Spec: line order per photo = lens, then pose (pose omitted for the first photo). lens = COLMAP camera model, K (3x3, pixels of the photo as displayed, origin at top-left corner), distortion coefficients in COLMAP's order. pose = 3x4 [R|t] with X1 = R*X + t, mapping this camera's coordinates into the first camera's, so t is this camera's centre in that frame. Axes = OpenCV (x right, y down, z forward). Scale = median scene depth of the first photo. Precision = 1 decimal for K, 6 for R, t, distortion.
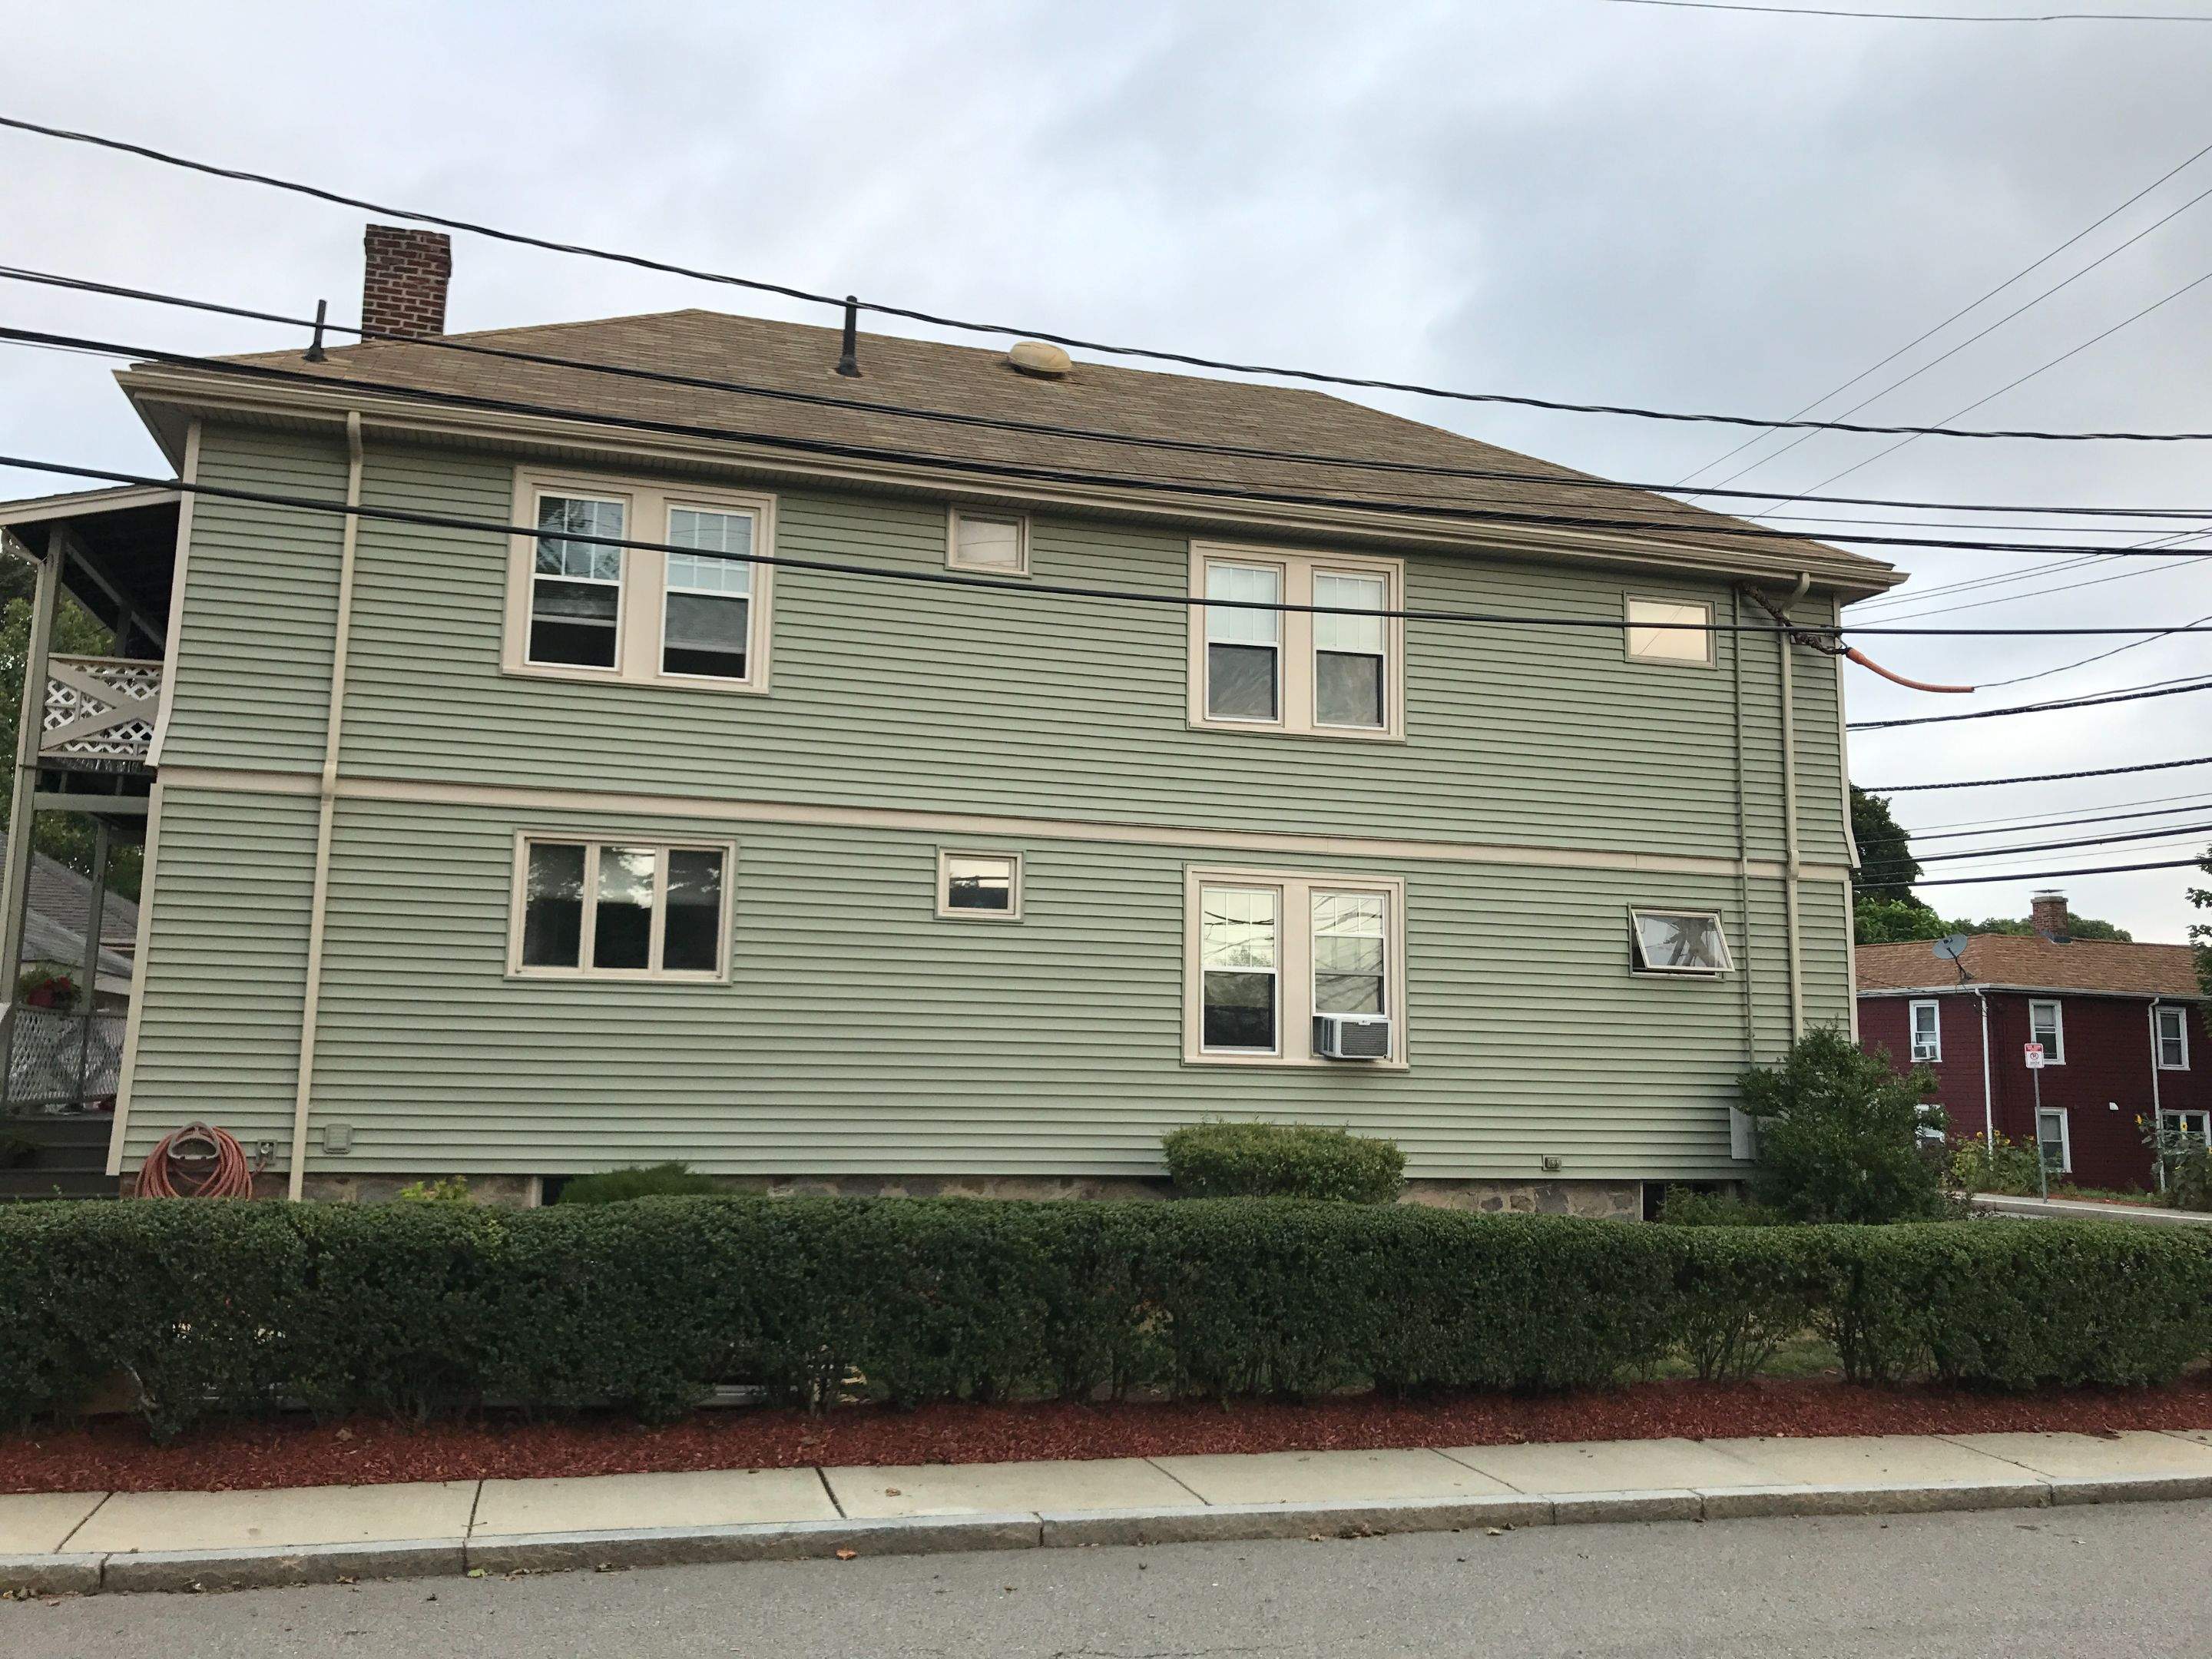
lens RADIAL K [[1837.8, 0, 1114.4], [0, 1837.8, 829.1], [0, 0, 1]] dist [-0.001776, 0.011903]
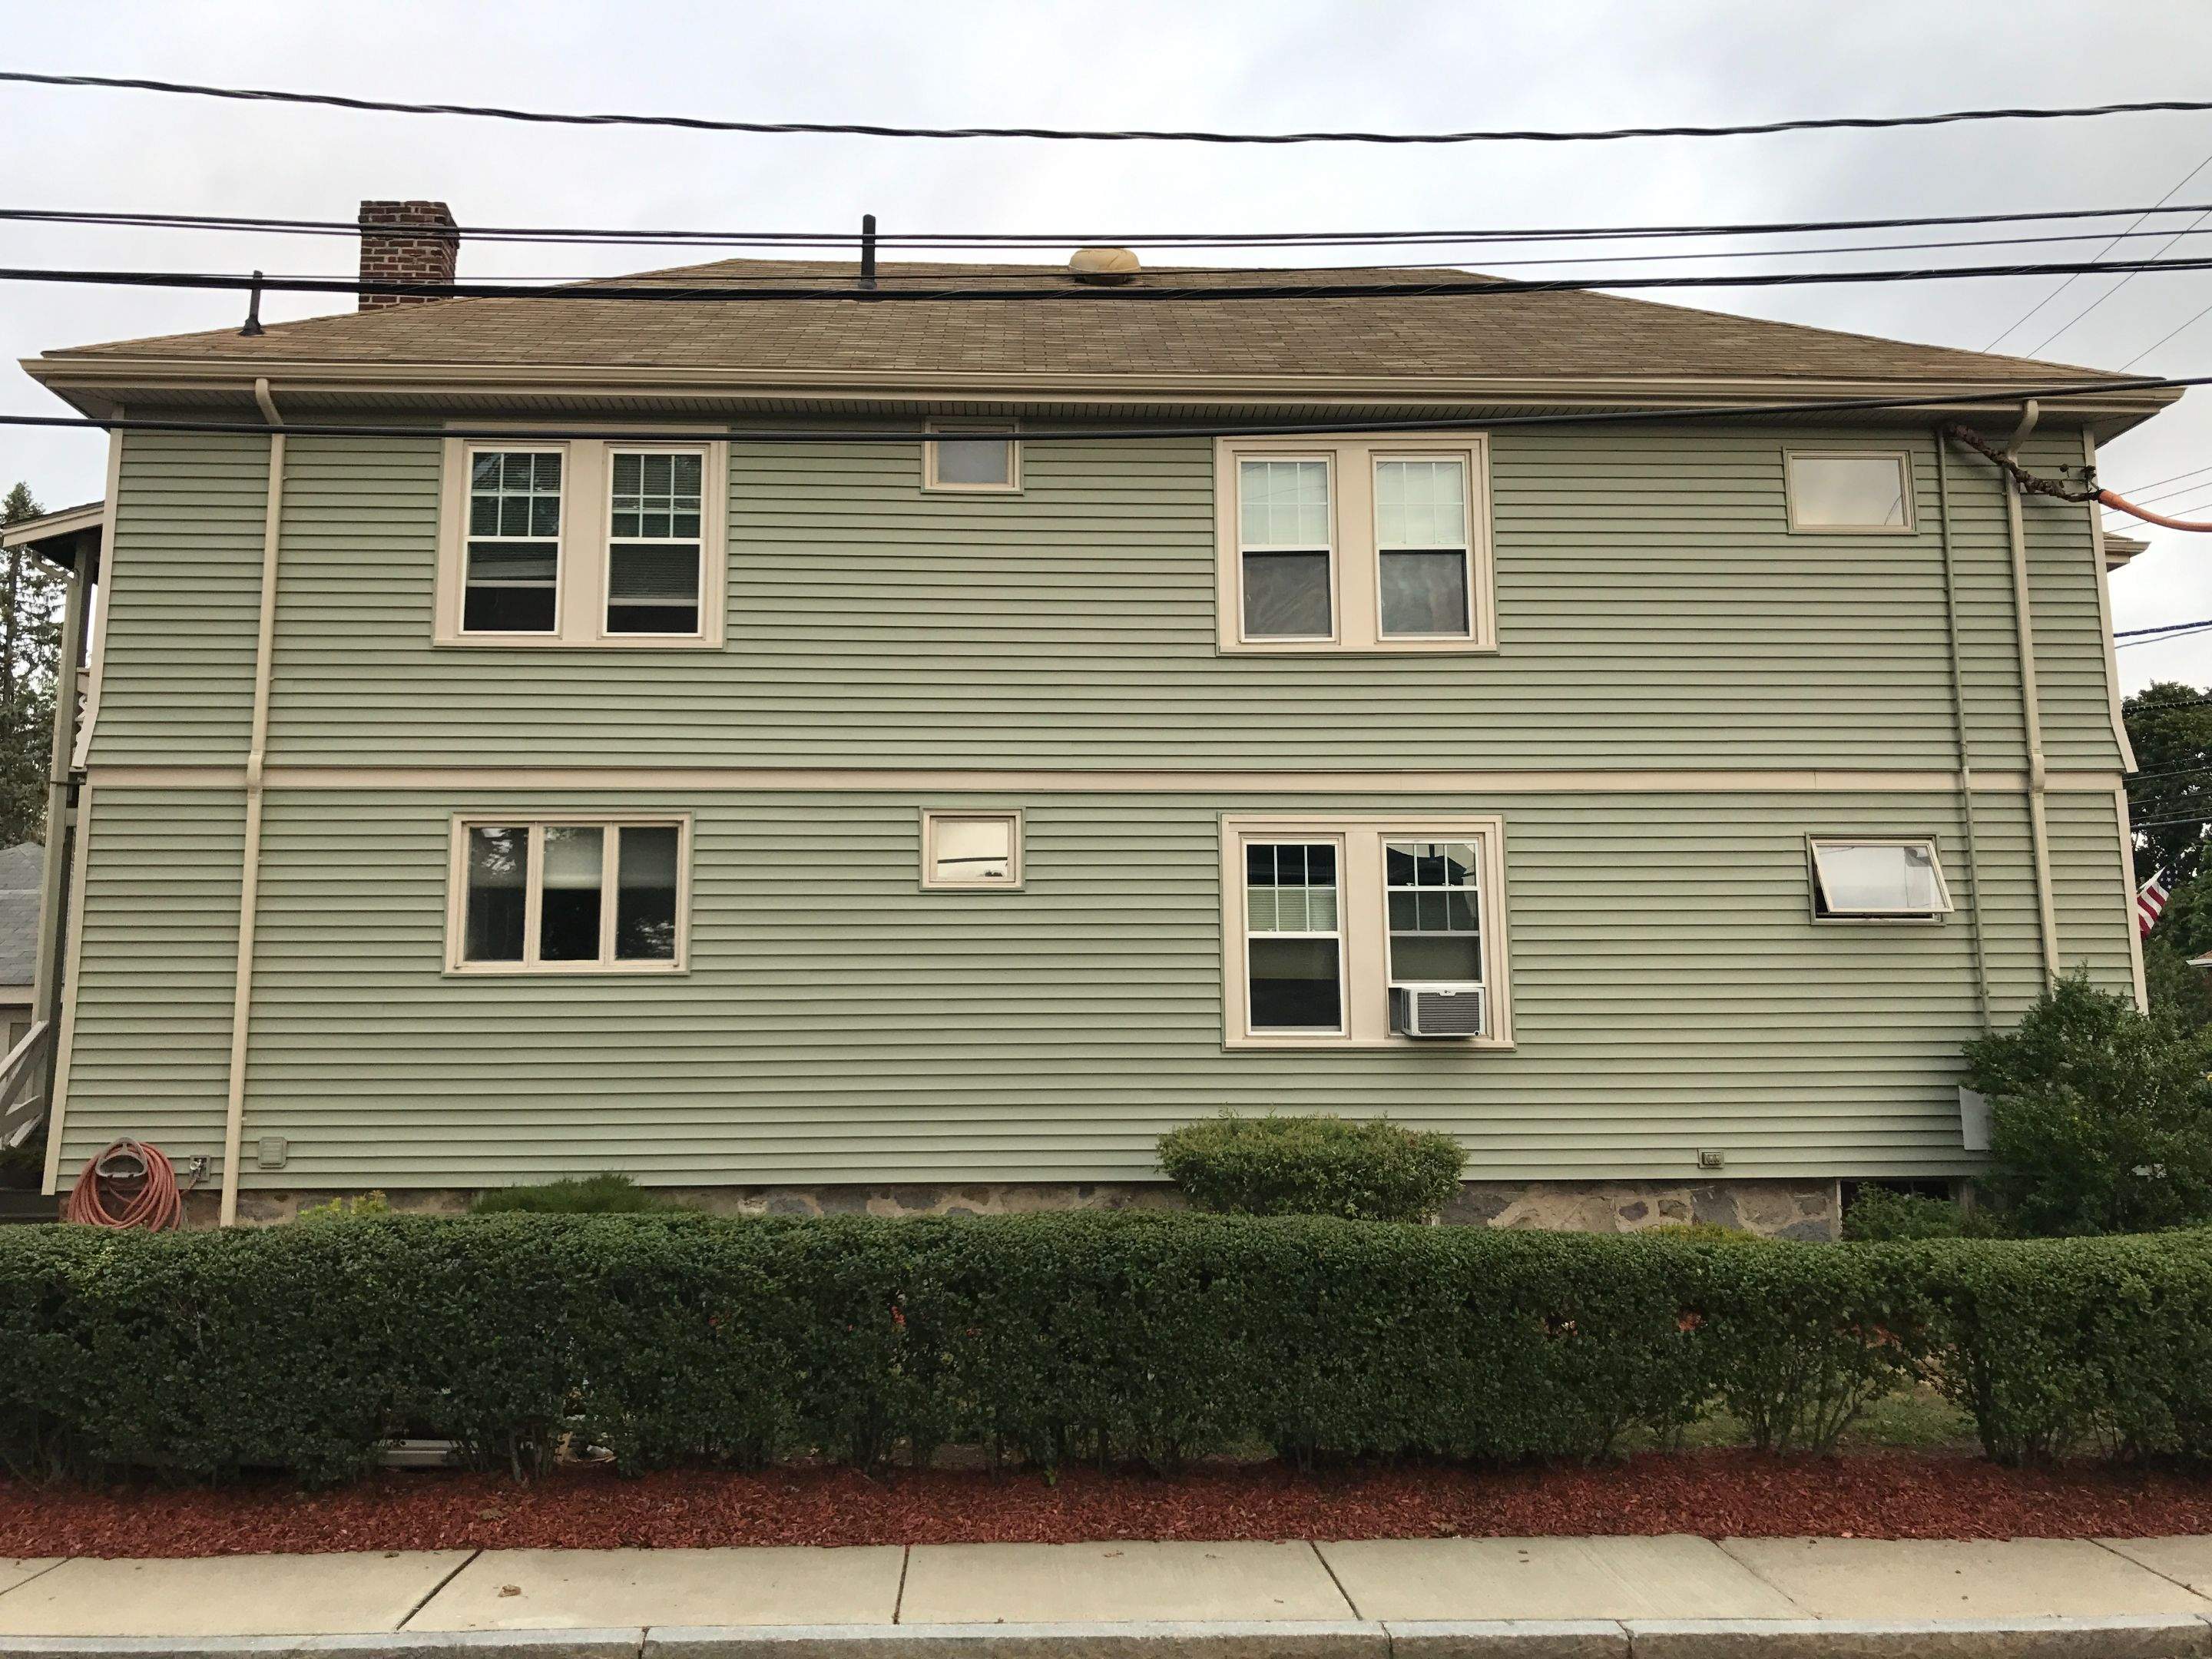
lens RADIAL K [[1837.8, 0, 1095.1], [0, 1837.8, 825.6], [0, 0, 1]] dist [-0.001776, 0.011903]
pose [[0.970765, -0.057554, -0.233030, 0.196299], [0.056551, 0.998339, -0.010987, 0.033620], [0.233275, -0.002513, 0.972407, 0.175879]]
